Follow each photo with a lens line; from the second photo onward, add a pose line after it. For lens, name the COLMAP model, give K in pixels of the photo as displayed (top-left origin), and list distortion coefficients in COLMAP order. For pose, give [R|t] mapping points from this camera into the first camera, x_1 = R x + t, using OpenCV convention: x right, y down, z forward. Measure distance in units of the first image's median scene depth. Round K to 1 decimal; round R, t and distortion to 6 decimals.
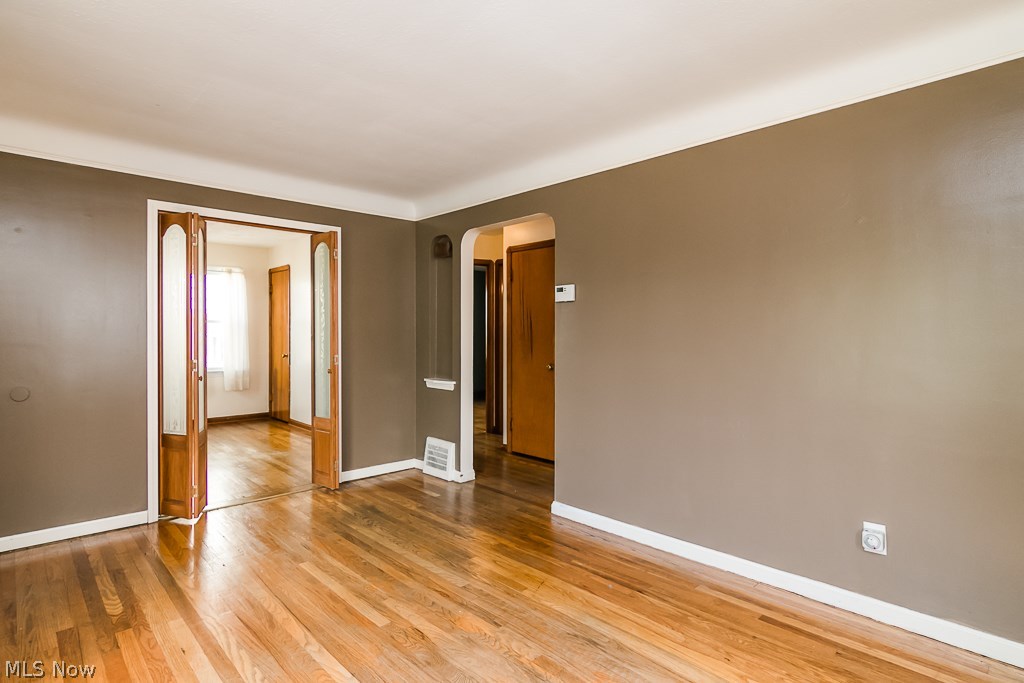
lens RADIAL K [[525.8, 0, 506.2], [0, 525.8, 336.2], [0, 0, 1]] dist [-0.005454, 0.003980]
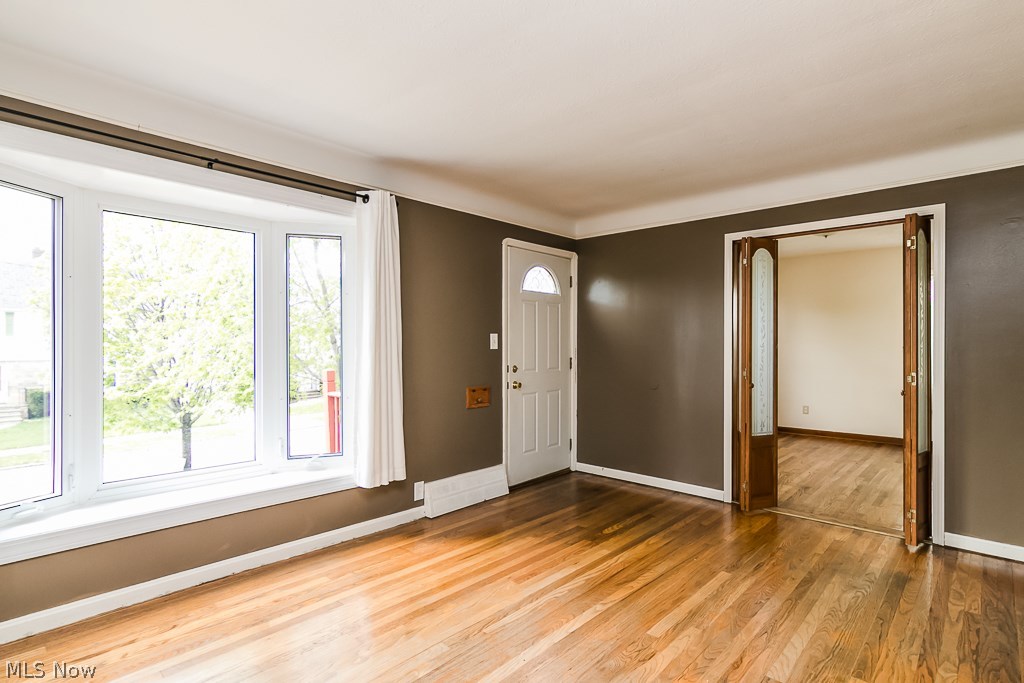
lens RADIAL K [[525.8, 0, 519.2], [0, 525.8, 340.9], [0, 0, 1]] dist [-0.005454, 0.003980]
pose [[0.076994, -0.005481, -0.997017, 0.585345], [-0.009663, 0.999934, -0.006243, -0.002361], [0.996985, 0.010114, 0.076936, 0.518813]]
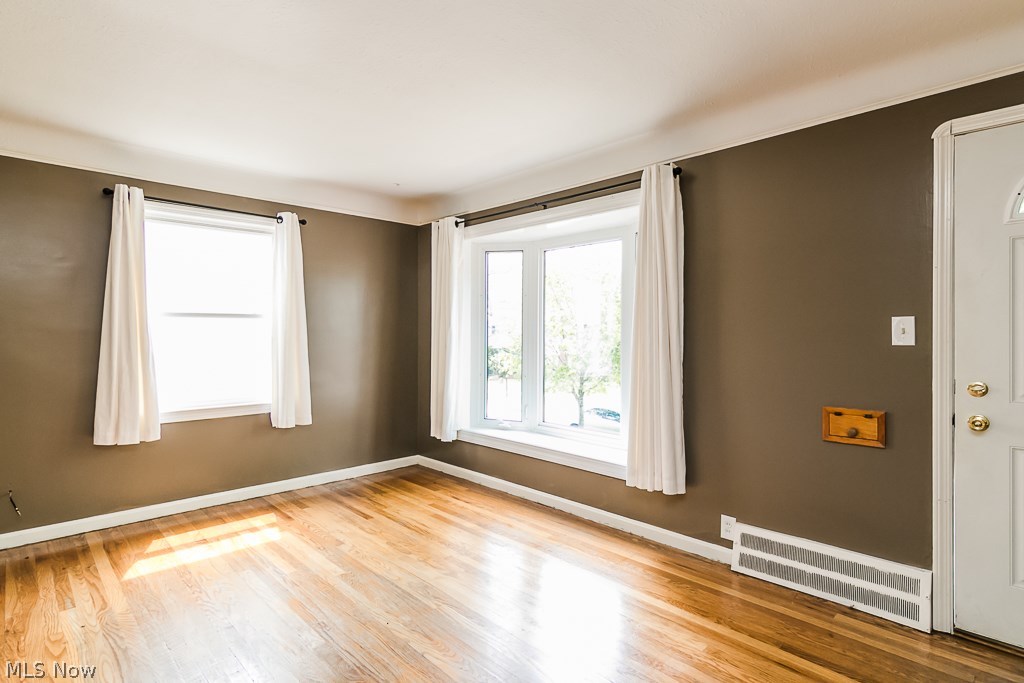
lens RADIAL K [[525.8, 0, 505.5], [0, 525.8, 337.1], [0, 0, 1]] dist [-0.005454, 0.003980]
pose [[-0.999999, -0.001497, 0.000719, -0.305537], [-0.001486, 0.999885, 0.015064, -0.012518], [-0.000742, 0.015062, -0.999886, 1.360396]]
